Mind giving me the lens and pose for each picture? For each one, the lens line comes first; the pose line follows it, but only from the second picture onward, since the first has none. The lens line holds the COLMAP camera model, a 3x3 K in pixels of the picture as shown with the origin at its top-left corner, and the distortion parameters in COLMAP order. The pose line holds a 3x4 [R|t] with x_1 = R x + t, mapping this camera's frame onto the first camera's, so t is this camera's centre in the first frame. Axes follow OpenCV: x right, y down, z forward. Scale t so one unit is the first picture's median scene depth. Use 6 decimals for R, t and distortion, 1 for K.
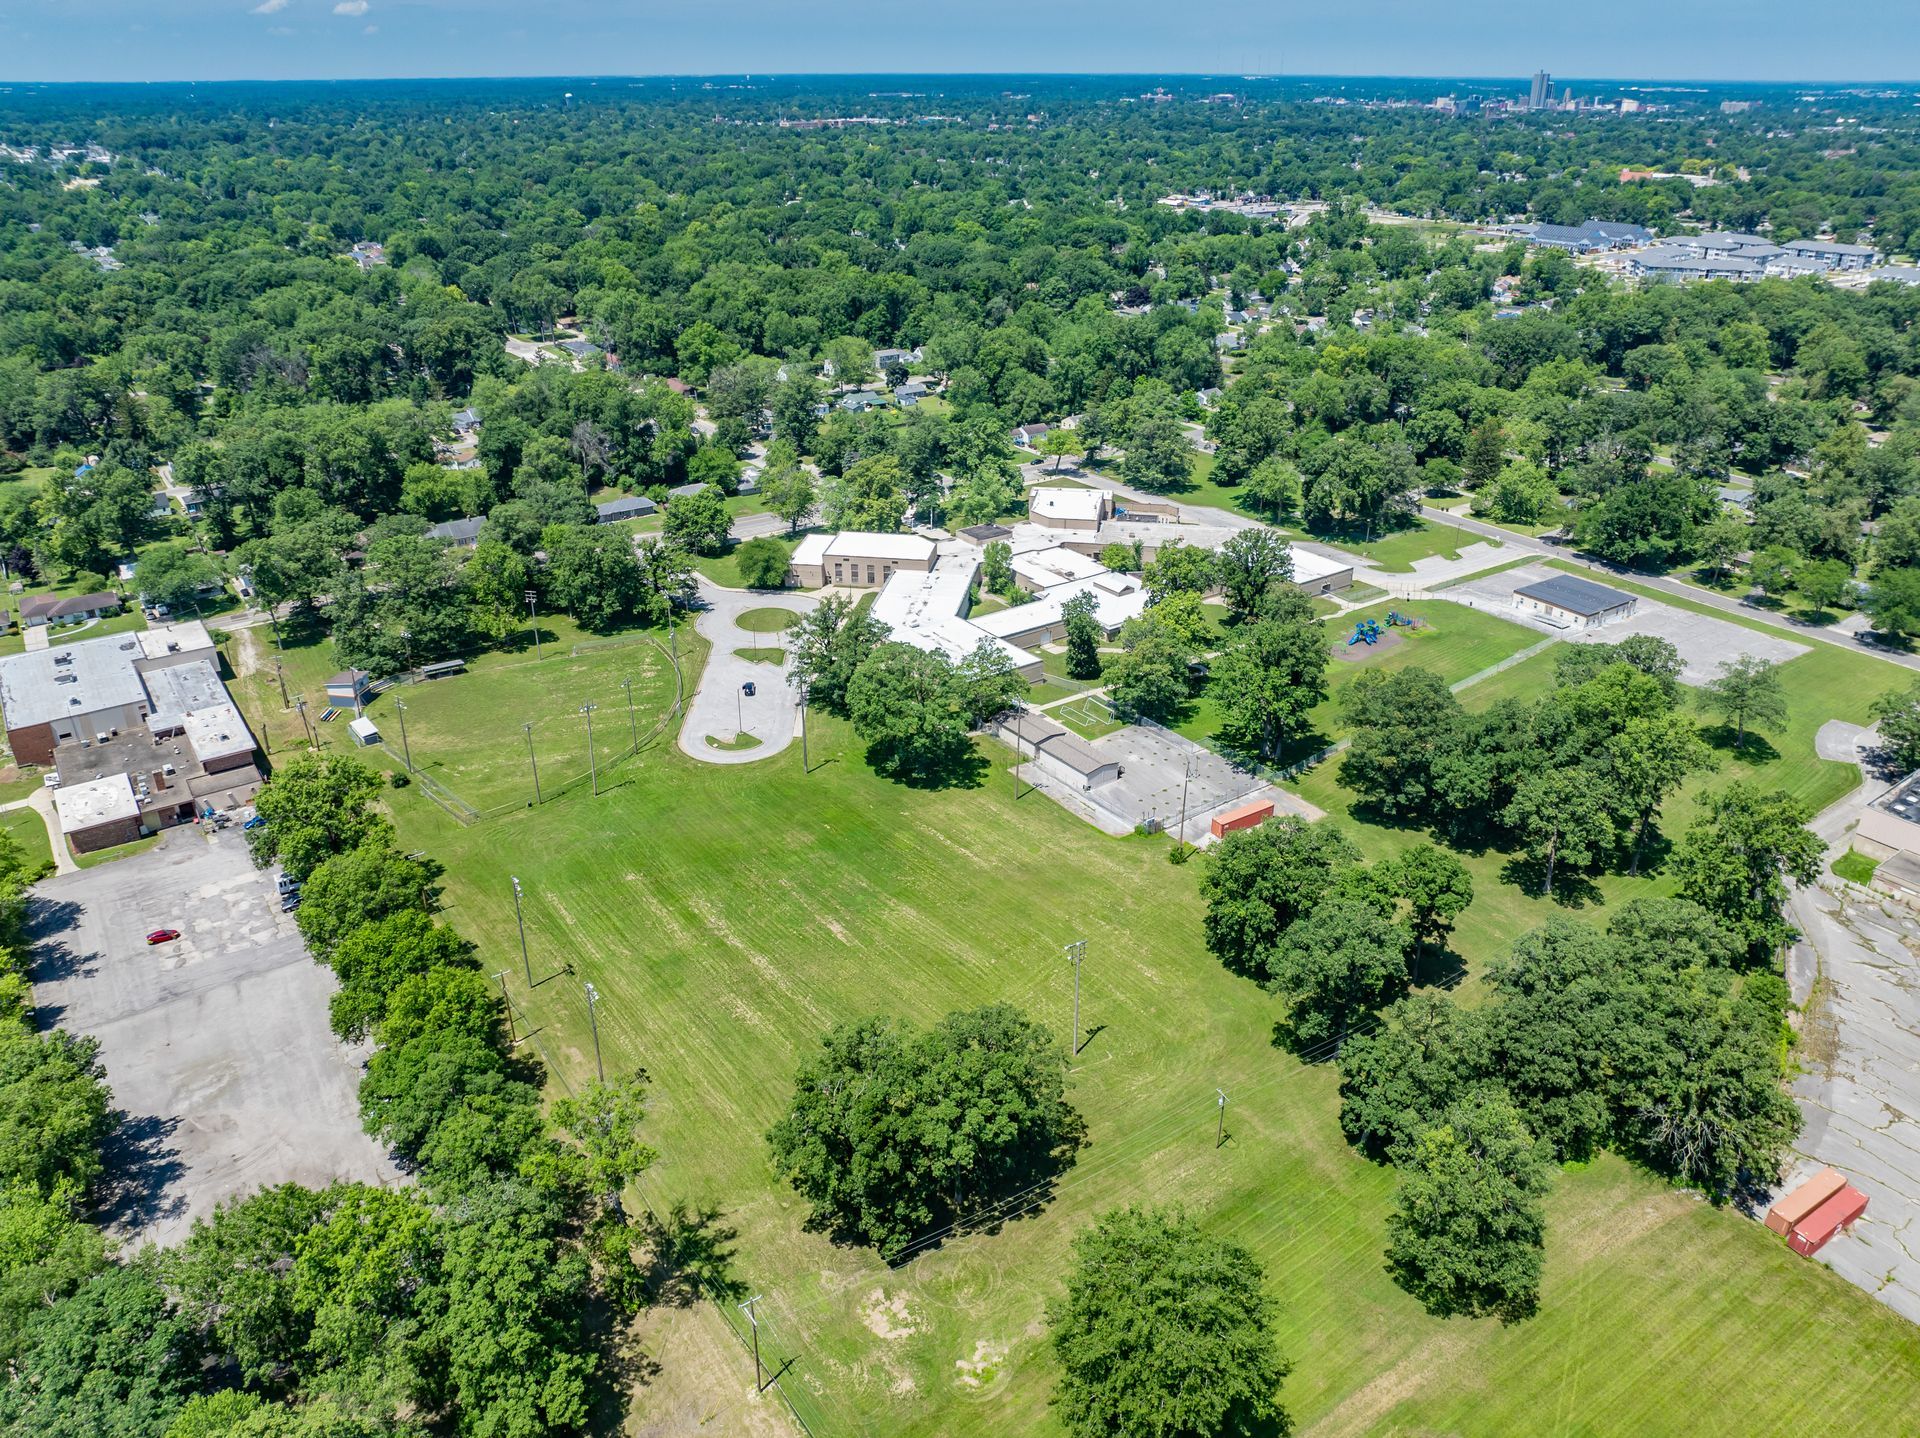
lens RADIAL K [[1365.2, 0, 960.0], [0, 1365.2, 719.0], [0, 0, 1]] dist [-0.005584, -0.056681]
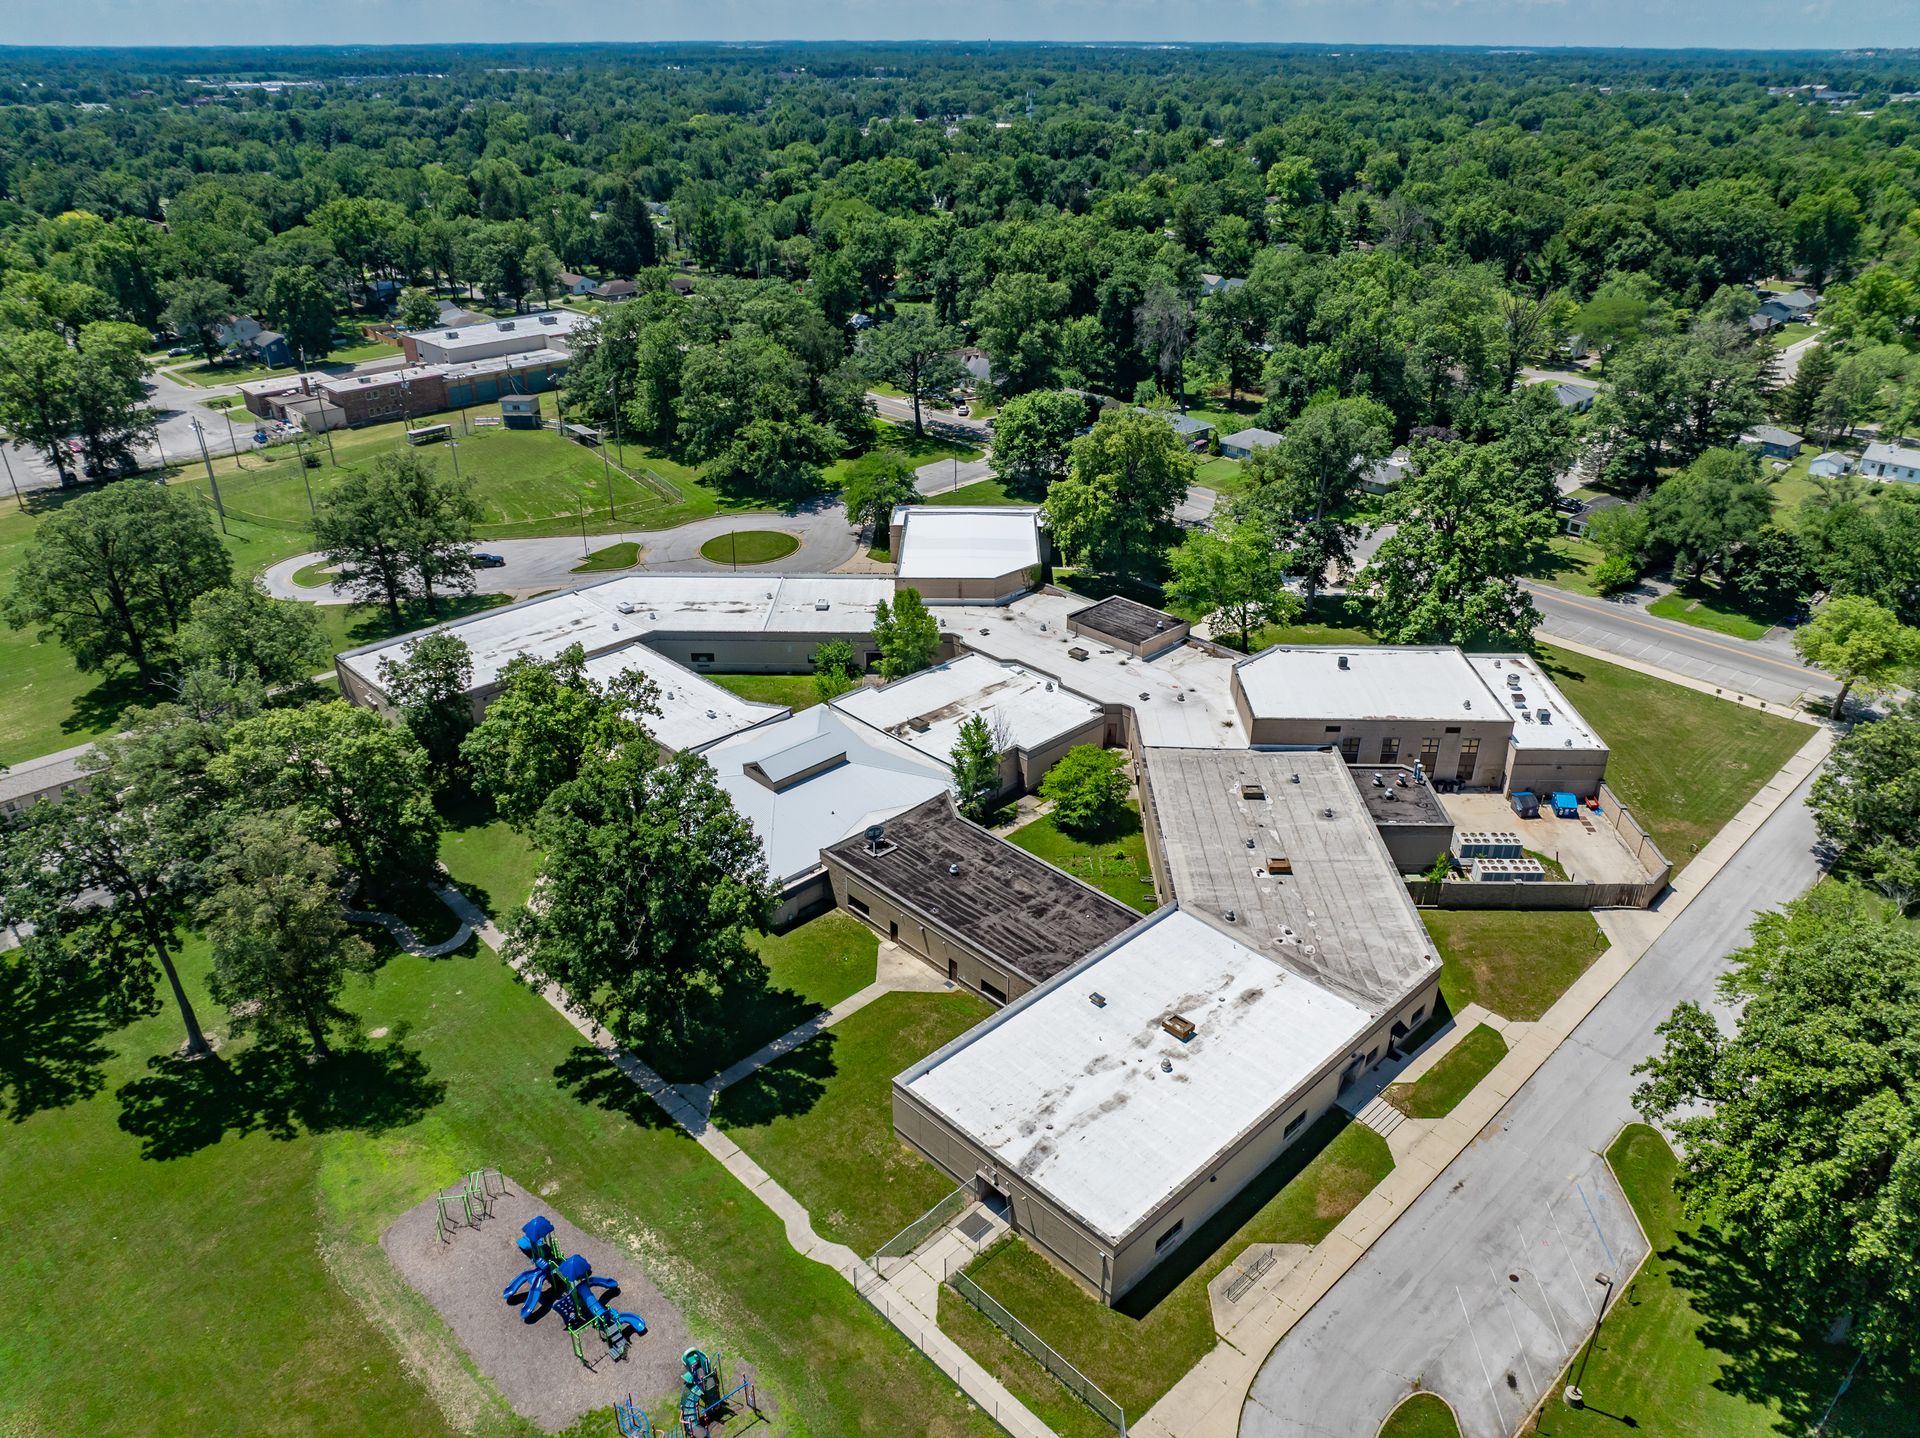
lens RADIAL K [[1345.7, 0, 960.0], [0, 1345.7, 719.0], [0, 0, 1]] dist [-0.037253, 0.000480]
pose [[0.137614, 0.450843, -0.881931, 0.404892], [-0.431717, 0.828675, 0.356255, -0.234515], [0.891450, 0.331719, 0.308674, 0.778926]]
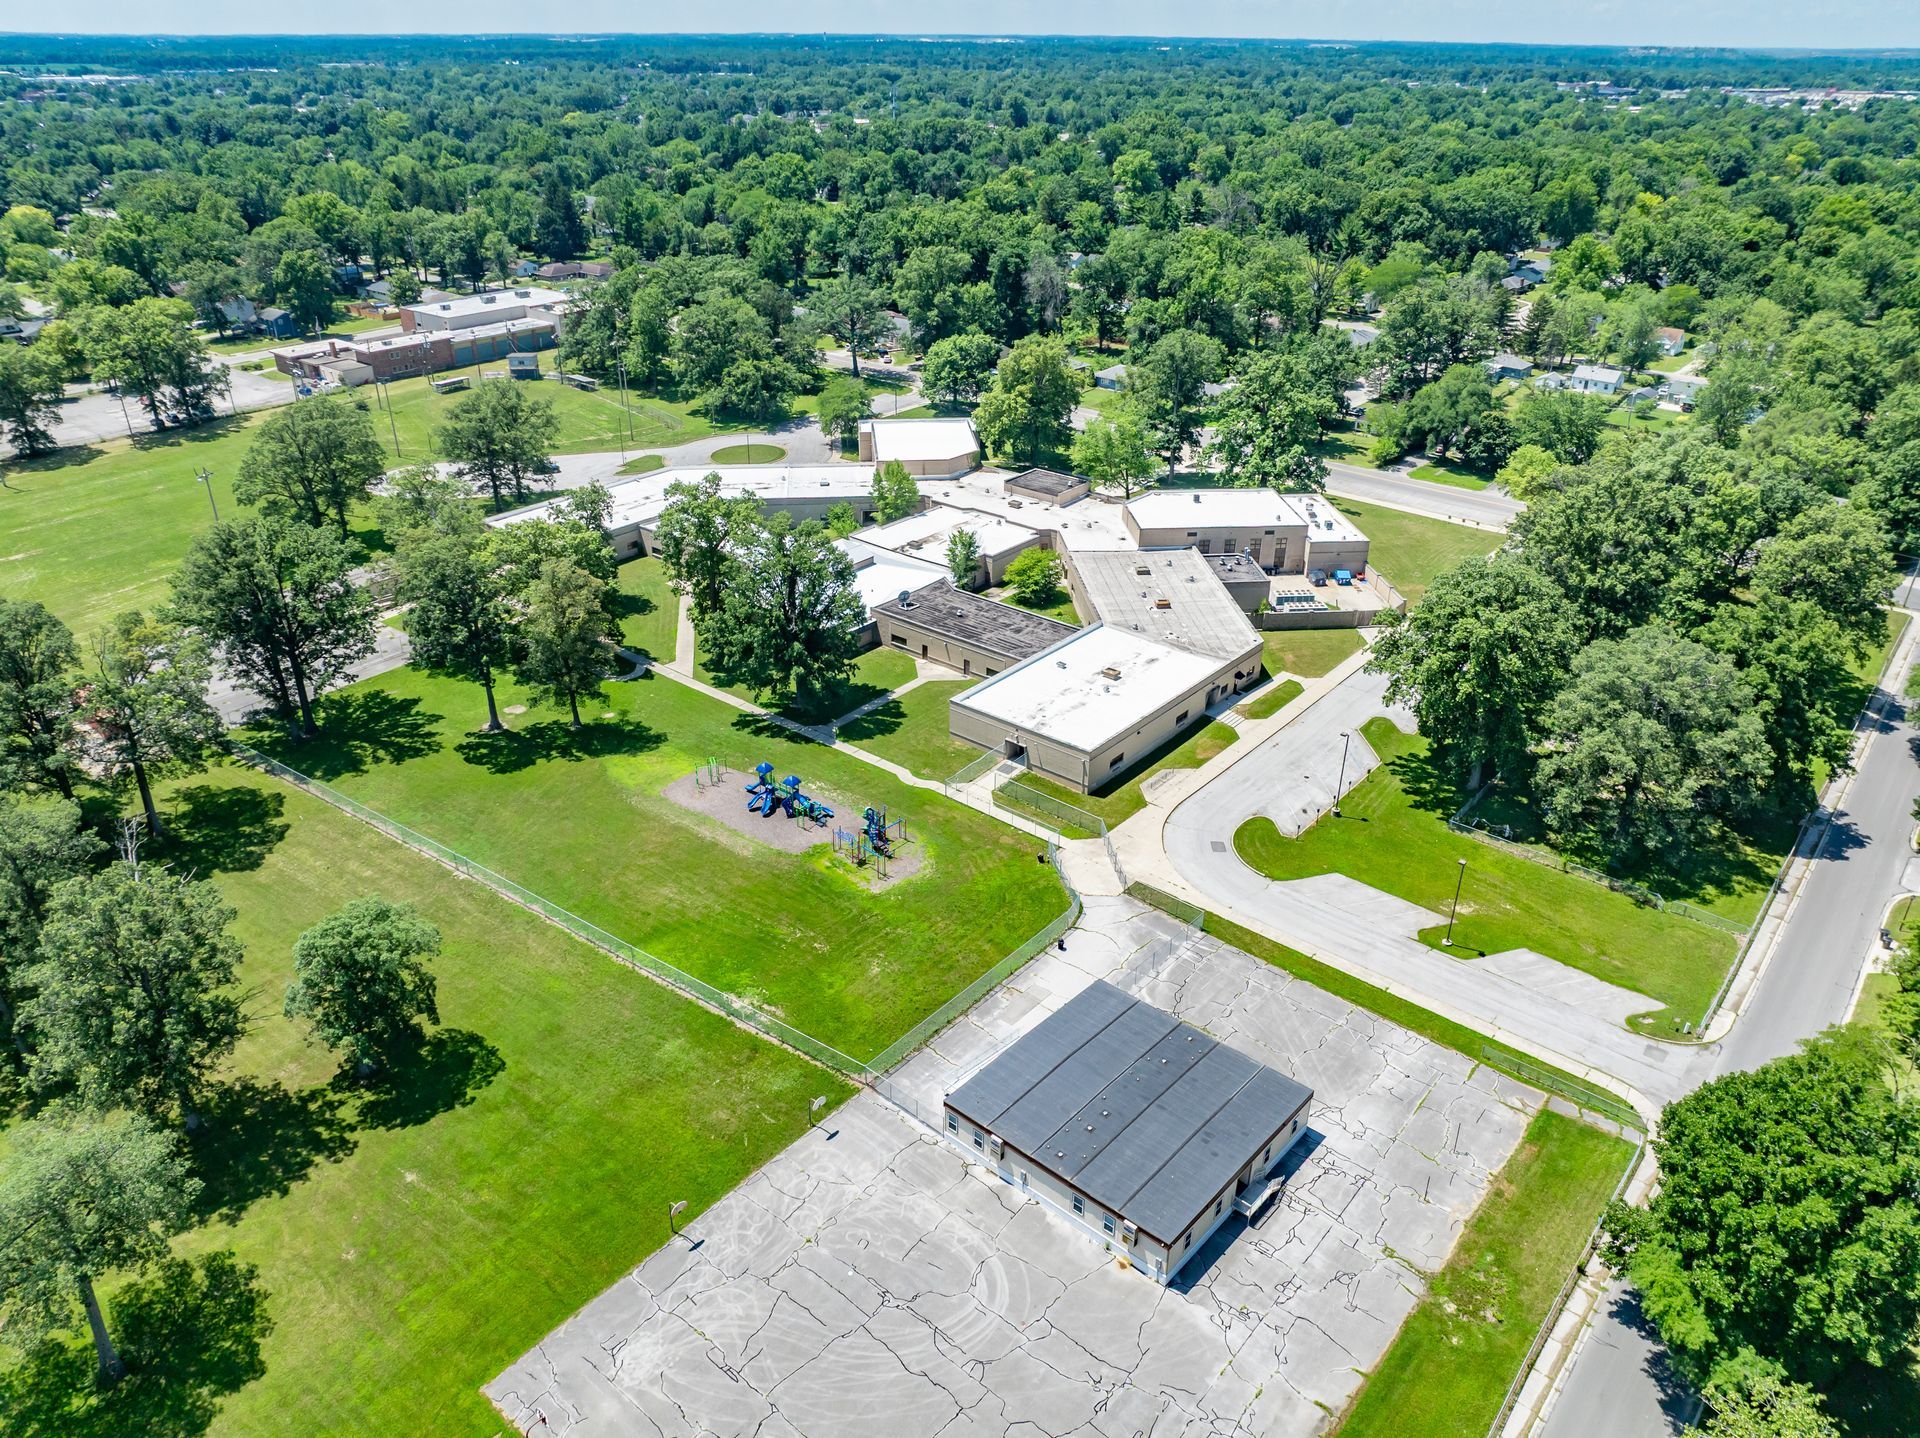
lens RADIAL K [[1343.6, 0, 956.2], [0, 1343.6, 720.4], [0, 0, 1]] dist [-0.035811, -0.000271]
pose [[0.244413, 0.447550, -0.860210, 0.581612], [-0.427621, 0.845942, 0.318625, -0.215633], [0.870289, 0.289968, 0.398141, 0.701761]]
